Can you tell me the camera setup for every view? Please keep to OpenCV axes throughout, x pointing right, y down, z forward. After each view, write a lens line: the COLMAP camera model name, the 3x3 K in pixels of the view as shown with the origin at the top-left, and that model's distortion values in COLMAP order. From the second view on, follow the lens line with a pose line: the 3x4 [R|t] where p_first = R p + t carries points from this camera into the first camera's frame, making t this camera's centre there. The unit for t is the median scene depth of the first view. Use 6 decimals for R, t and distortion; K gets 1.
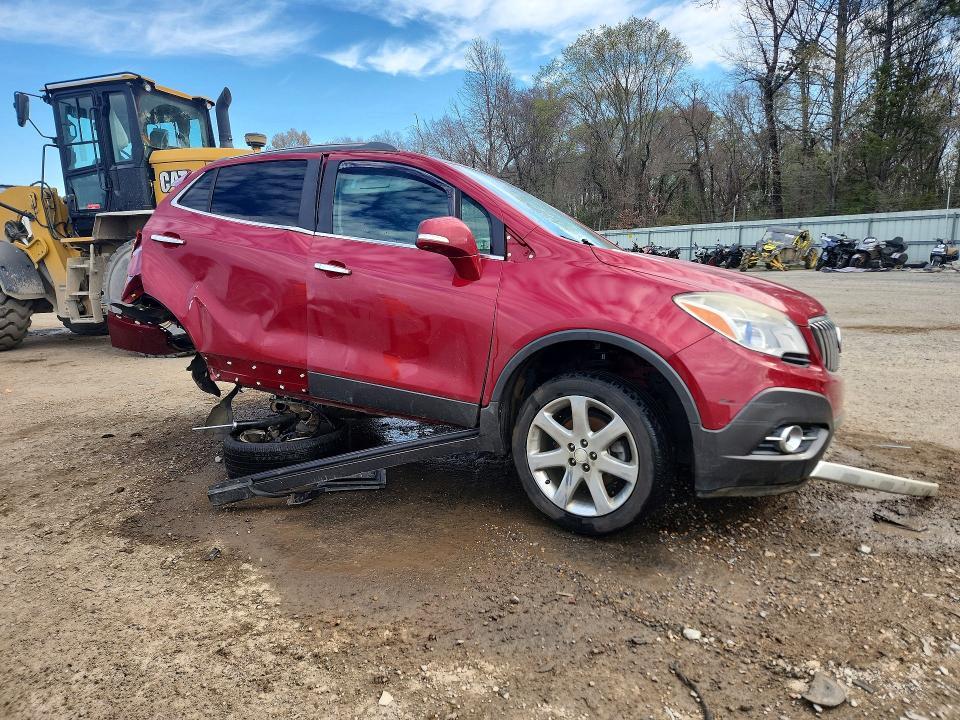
lens RADIAL K [[658.7, 0, 469.5], [0, 658.7, 358.7], [0, 0, 1]] dist [0.057883, -0.055663]
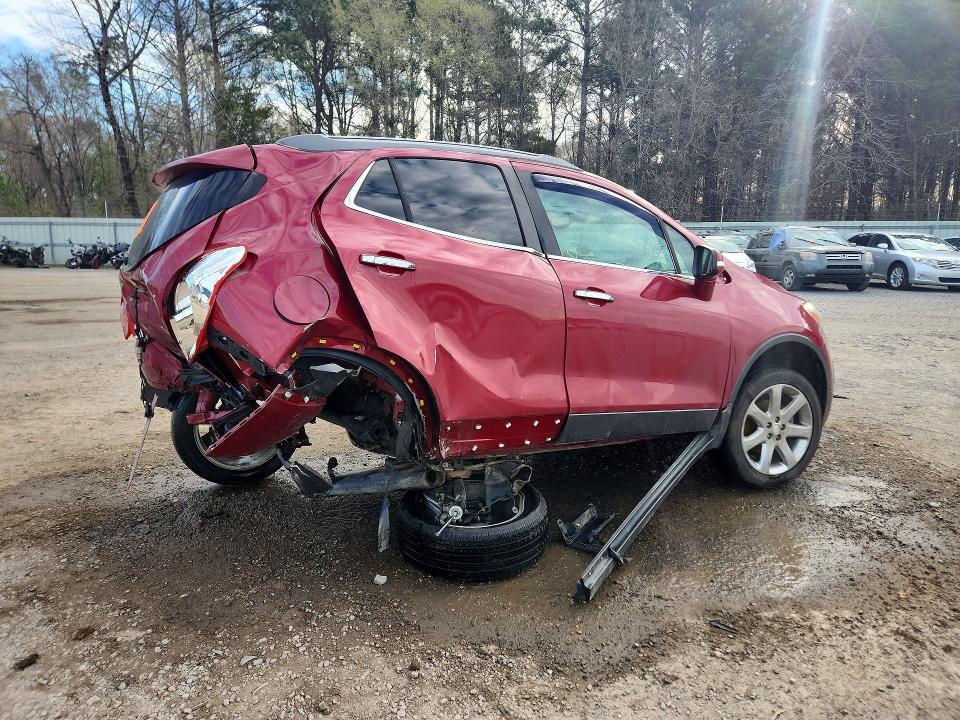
lens RADIAL K [[658.7, 0, 469.5], [0, 658.7, 358.7], [0, 0, 1]] dist [0.057883, -0.055663]
pose [[0.546722, -0.123798, 0.828112, -1.206699], [0.119438, 0.990426, 0.069209, -0.152506], [-0.828752, 0.061070, 0.556274, 0.733424]]
